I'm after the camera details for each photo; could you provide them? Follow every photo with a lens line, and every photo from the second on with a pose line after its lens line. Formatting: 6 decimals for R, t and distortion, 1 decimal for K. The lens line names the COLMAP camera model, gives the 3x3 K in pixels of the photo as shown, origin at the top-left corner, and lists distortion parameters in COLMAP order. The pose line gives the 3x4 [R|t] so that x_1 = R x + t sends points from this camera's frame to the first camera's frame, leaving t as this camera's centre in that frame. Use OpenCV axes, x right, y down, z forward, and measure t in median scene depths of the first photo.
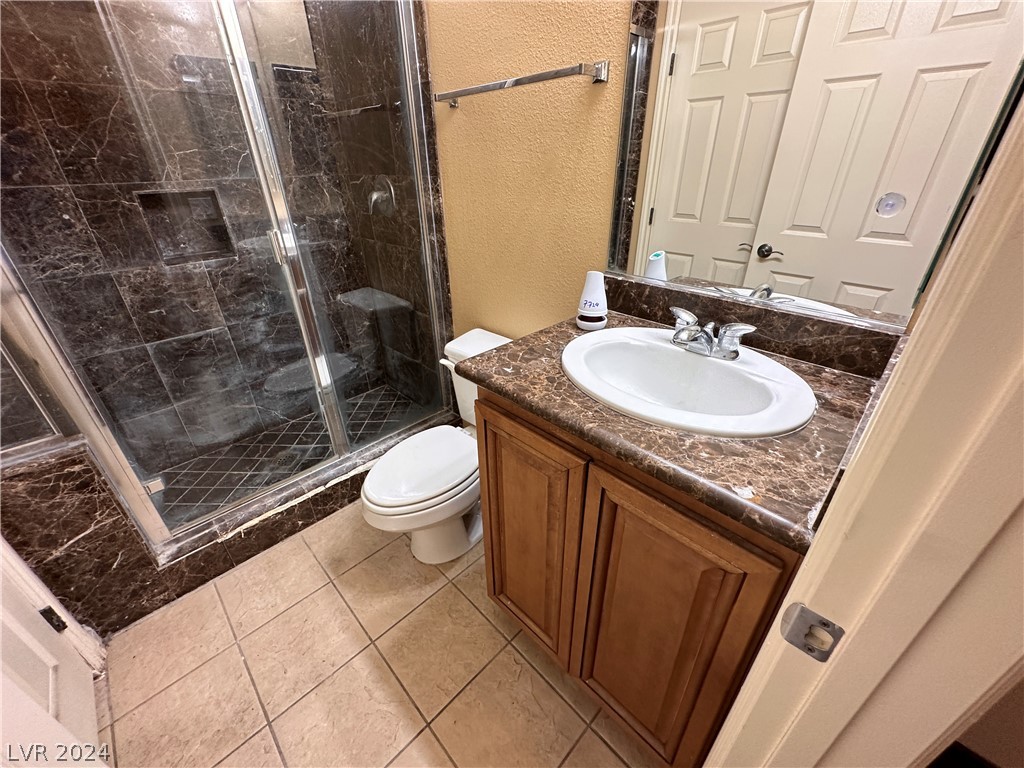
lens RADIAL K [[411.9, 0, 511.1], [0, 411.9, 382.7], [0, 0, 1]] dist [-0.003949, 0.001066]
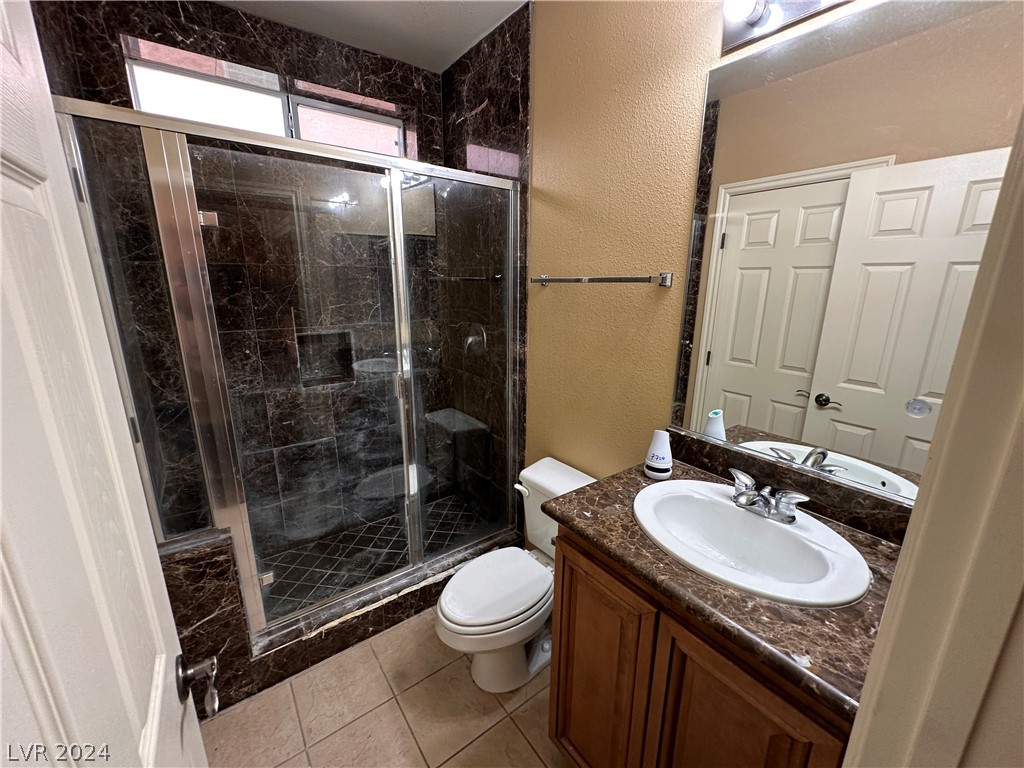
lens RADIAL K [[411.9, 0, 511.3], [0, 411.9, 382.0], [0, 0, 1]] dist [-0.003949, 0.001066]
pose [[0.990130, 0.055073, -0.128878, -0.059767], [-0.085367, 0.966280, -0.242931, -0.059030], [0.111153, 0.251535, 0.961444, -0.169436]]
